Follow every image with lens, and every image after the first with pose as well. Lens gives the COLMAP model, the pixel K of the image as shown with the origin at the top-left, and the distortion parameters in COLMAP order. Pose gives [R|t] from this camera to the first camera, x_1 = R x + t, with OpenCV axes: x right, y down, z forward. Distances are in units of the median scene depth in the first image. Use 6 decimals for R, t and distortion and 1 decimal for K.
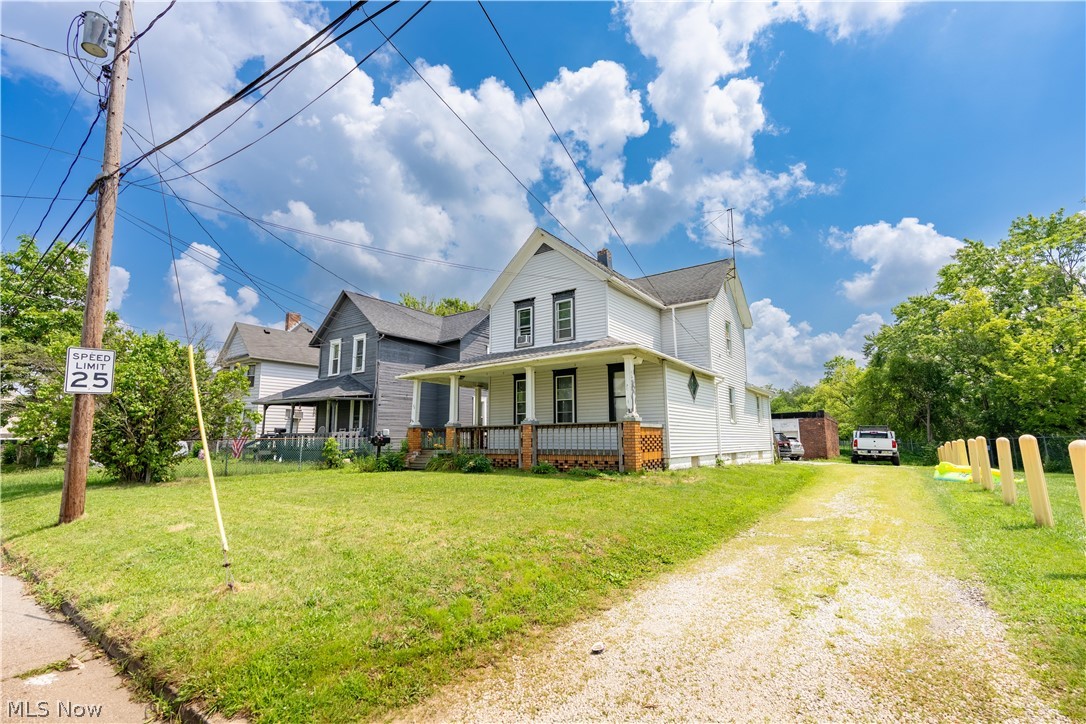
lens RADIAL K [[485.2, 0, 544.9], [0, 485.2, 360.3], [0, 0, 1]] dist [-0.007184, 0.003314]
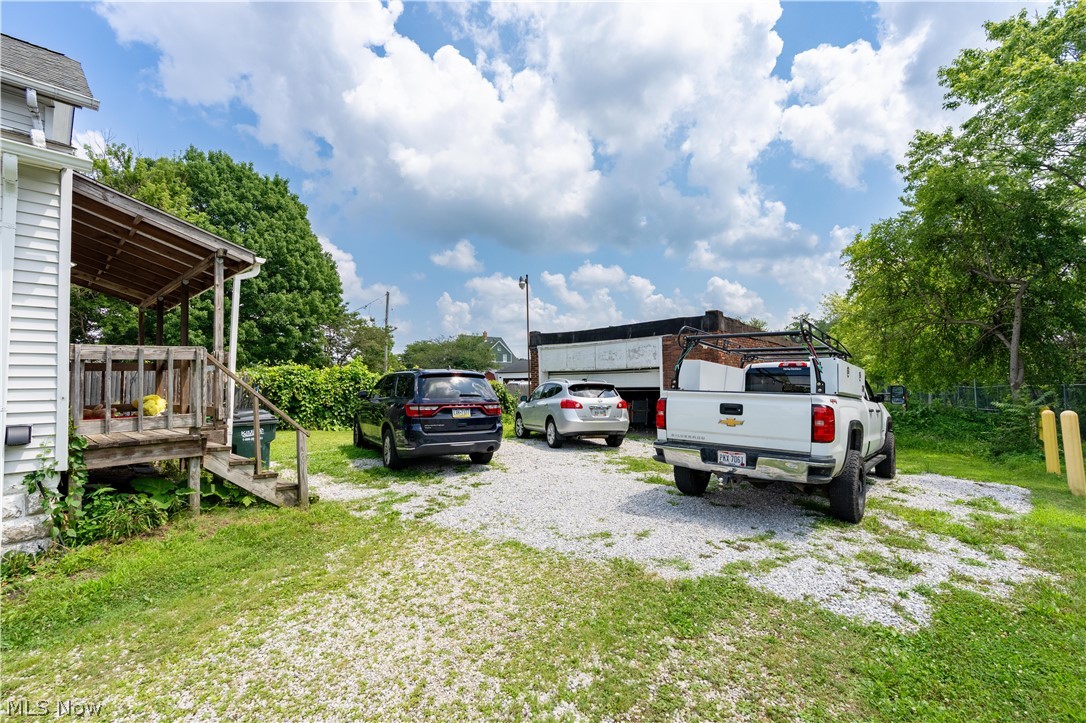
lens RADIAL K [[485.2, 0, 540.8], [0, 485.2, 358.5], [0, 0, 1]] dist [-0.007184, 0.003314]
pose [[0.993859, -0.014380, -0.109717, 0.362096], [0.027833, 0.992129, 0.122089, 0.067670], [0.107098, -0.124393, 0.986436, 0.455314]]
